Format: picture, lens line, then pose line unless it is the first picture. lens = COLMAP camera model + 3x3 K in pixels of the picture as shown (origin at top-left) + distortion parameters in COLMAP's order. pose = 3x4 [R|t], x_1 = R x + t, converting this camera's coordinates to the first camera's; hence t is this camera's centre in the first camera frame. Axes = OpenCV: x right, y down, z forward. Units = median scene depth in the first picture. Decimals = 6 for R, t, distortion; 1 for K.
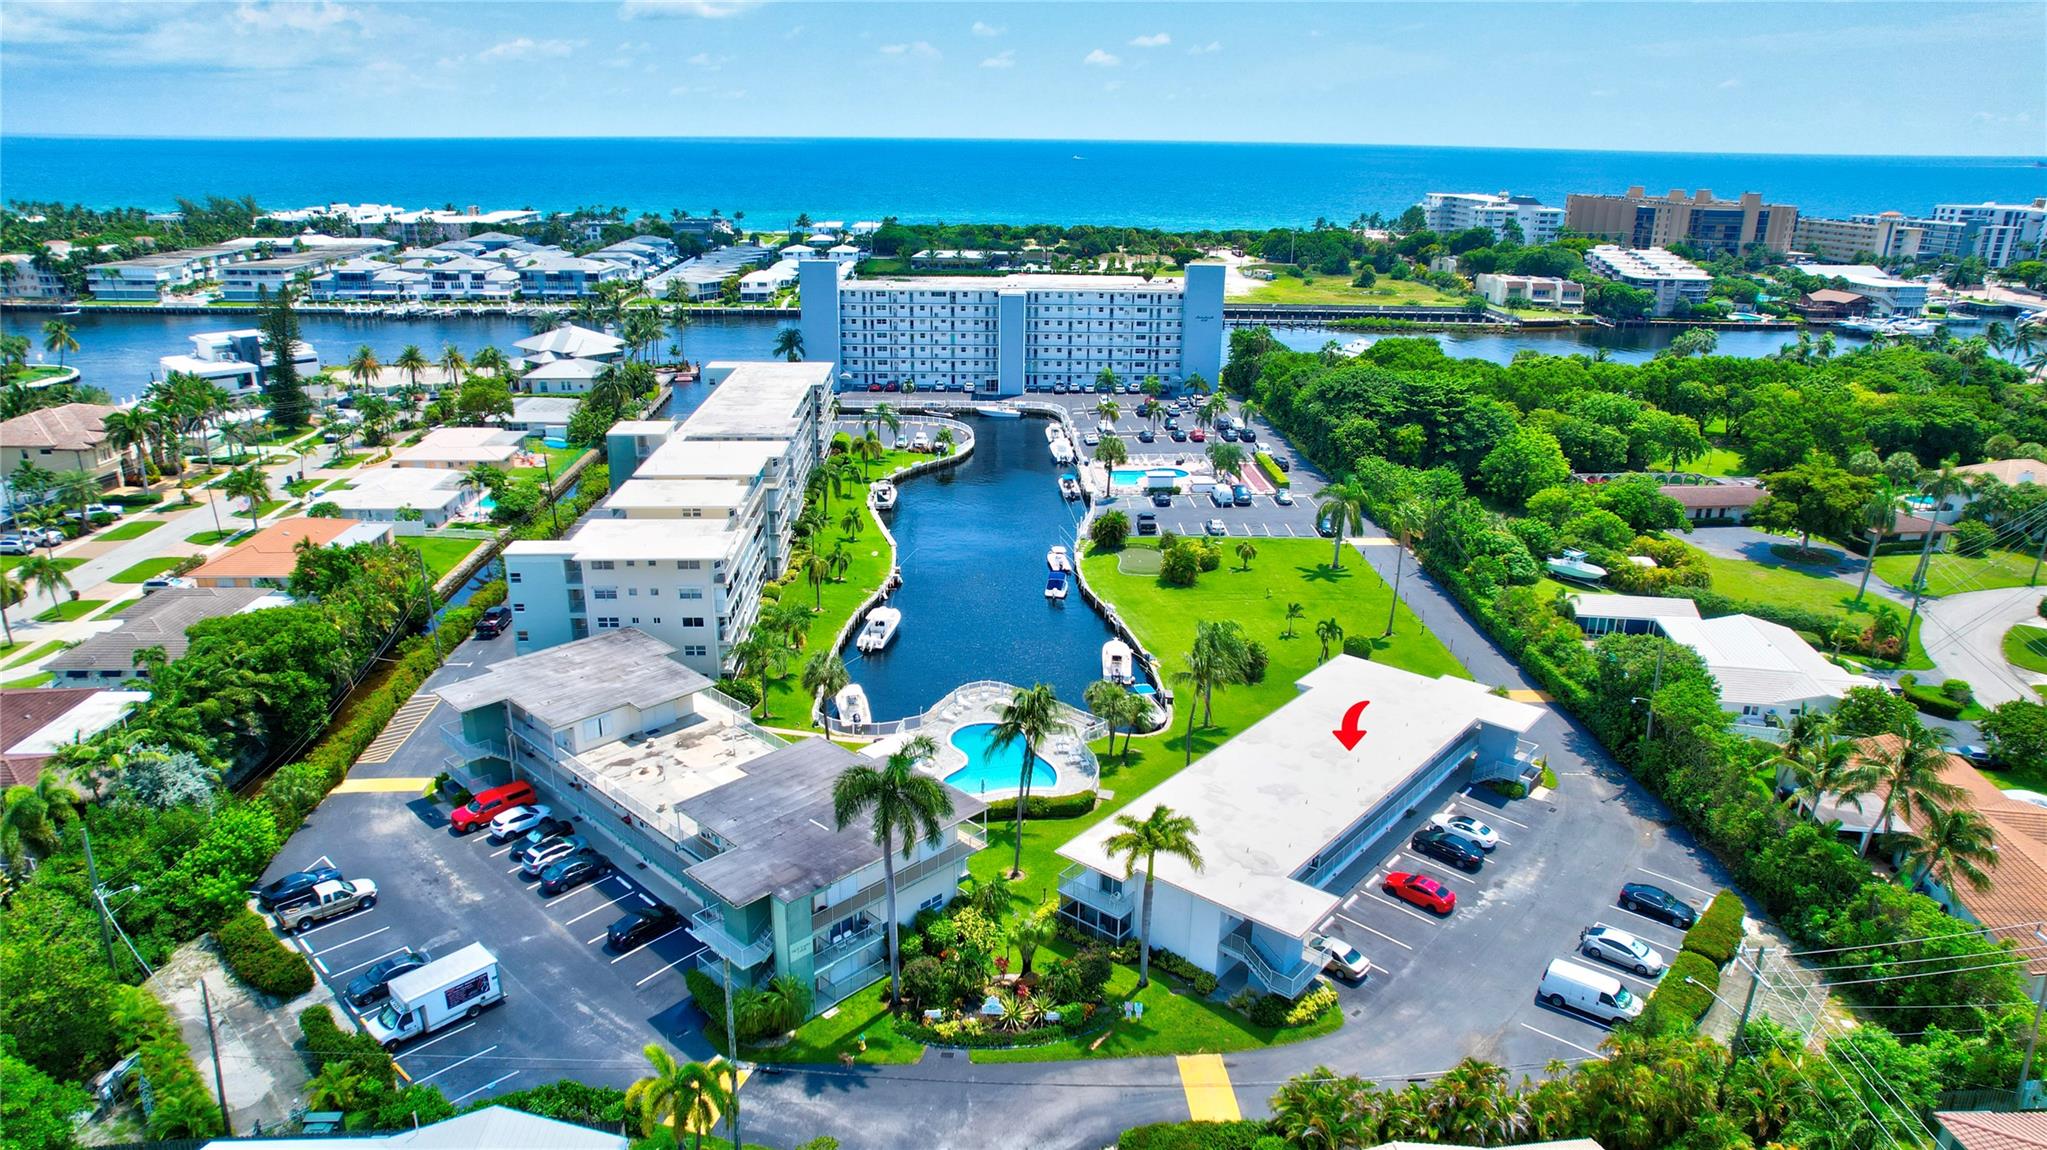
lens RADIAL K [[1306.9, 0, 1019.4], [0, 1306.9, 579.2], [0, 0, 1]] dist [-0.067187, 0.061450]
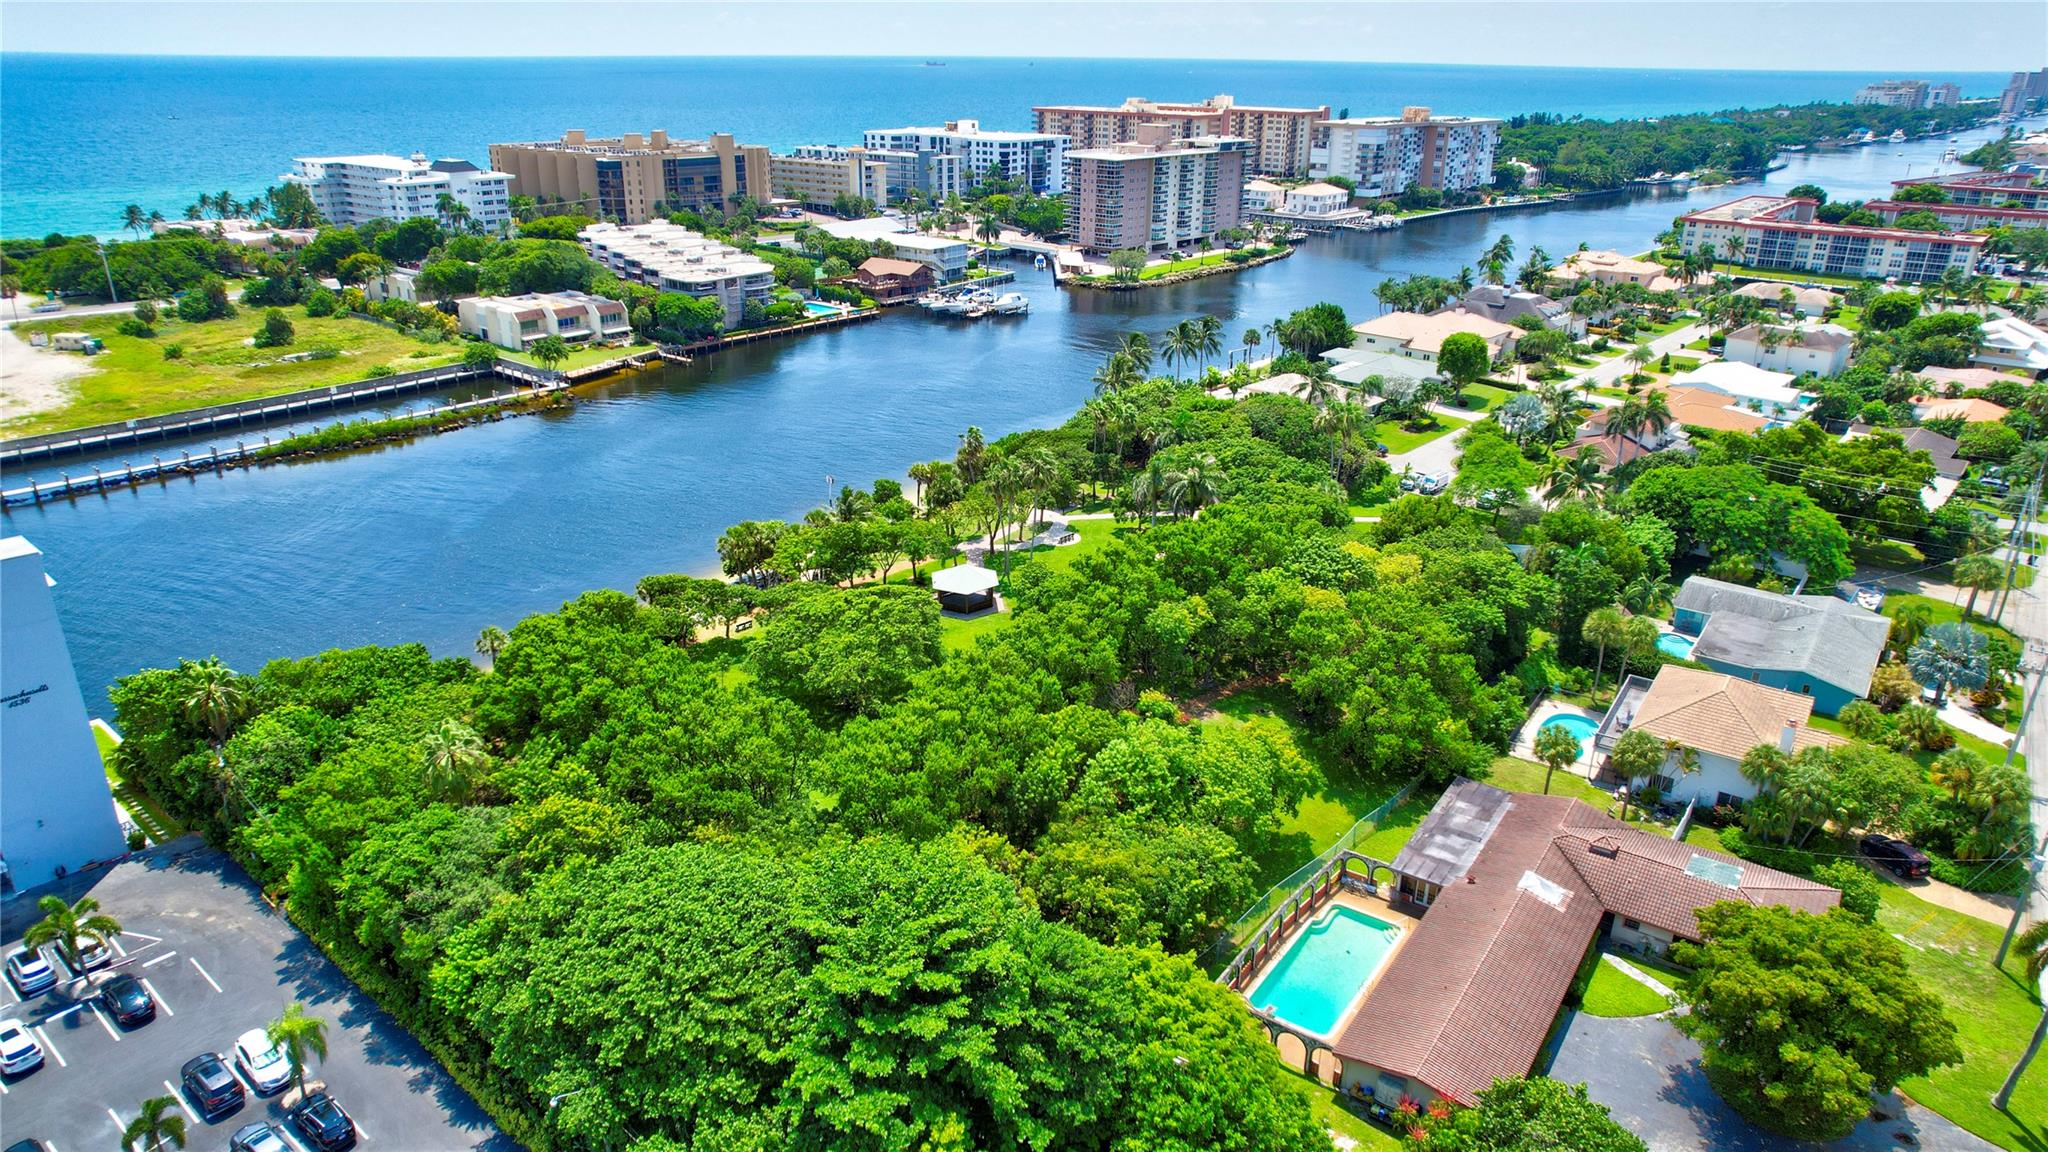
lens RADIAL K [[1307.6, 0, 1019.9], [0, 1307.6, 580.2], [0, 0, 1]] dist [-0.067187, 0.061450]
pose [[0.676032, -0.285005, 0.679524, 0.093923], [0.239866, 0.957062, 0.162777, -0.216229], [-0.696739, 0.052952, 0.715367, 0.528277]]
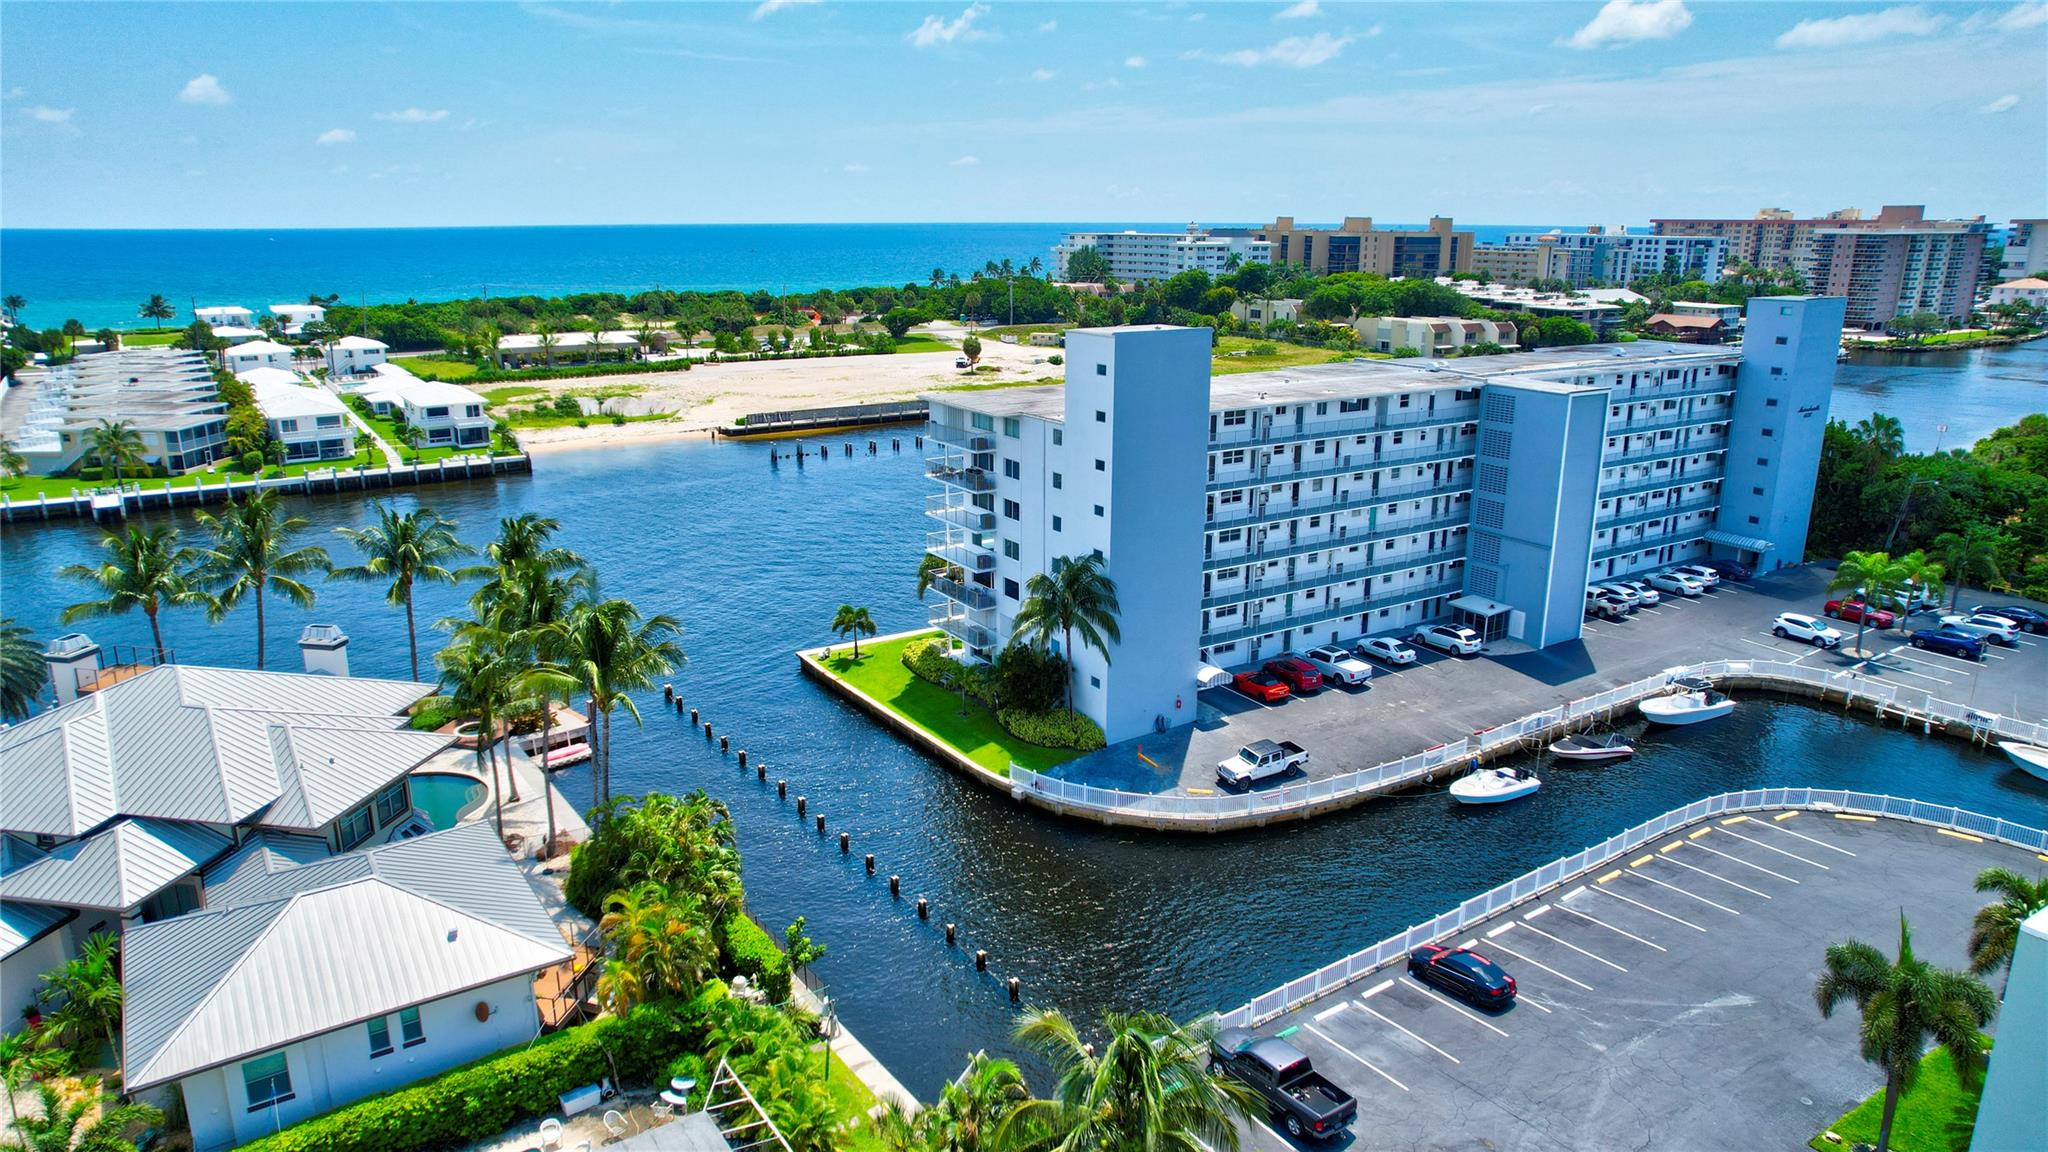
lens RADIAL K [[1313.5, 0, 1024.0], [0, 1313.5, 576.0], [0, 0, 1]] dist [-0.070789, 0.049562]
pose [[0.850051, -0.149586, 0.505012, -0.328540], [0.179605, 0.983678, -0.010948, -0.180957], [-0.495131, 0.100009, 0.863043, 0.720948]]
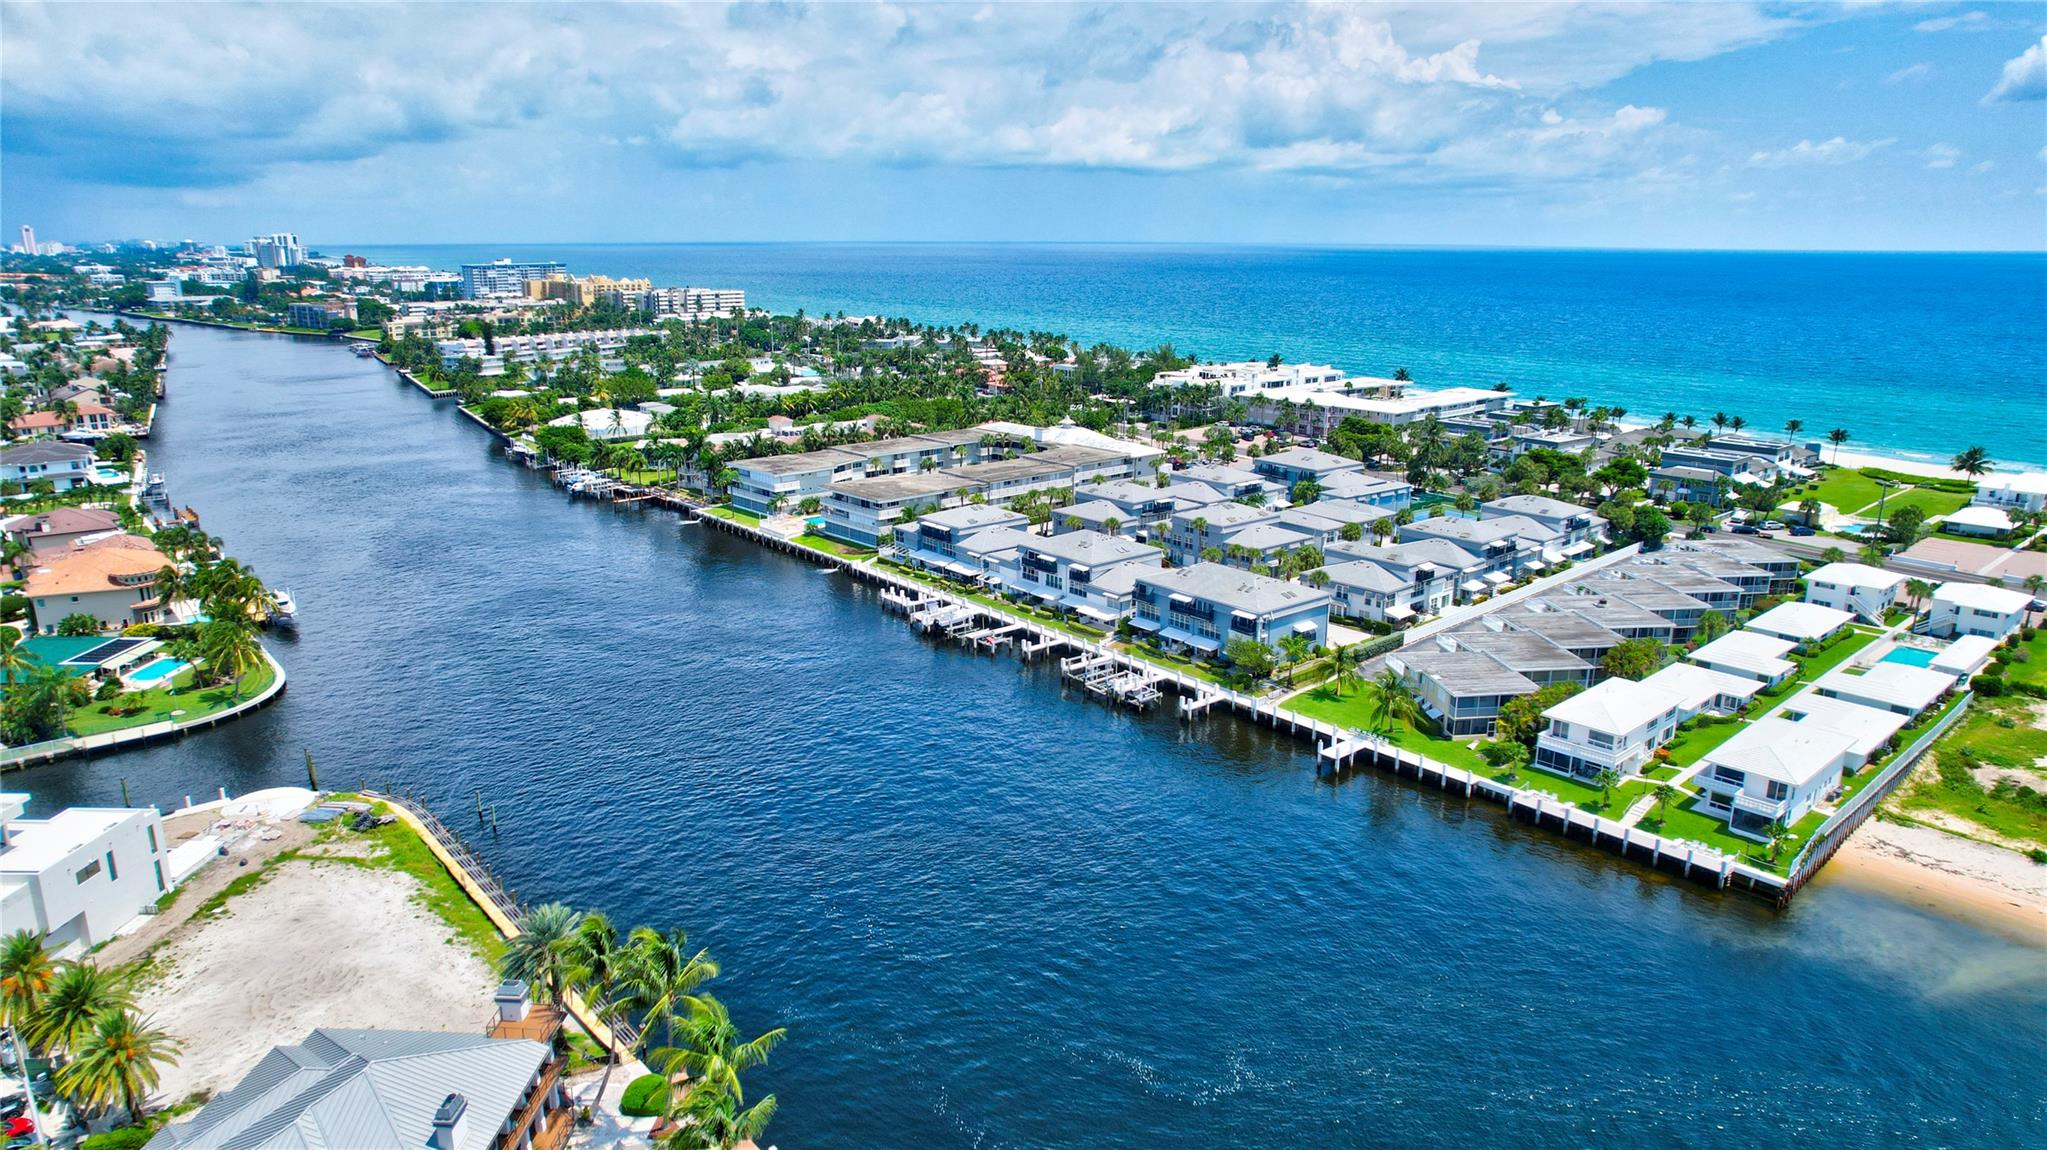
lens RADIAL K [[1312.9, 0, 1023.5], [0, 1312.9, 575.0], [0, 0, 1]] dist [-0.070789, 0.049562]
pose [[0.638522, 0.185827, -0.746832, -0.045079], [-0.243979, 0.969233, 0.032569, -0.353647], [0.729906, 0.161415, 0.664215, 0.896752]]
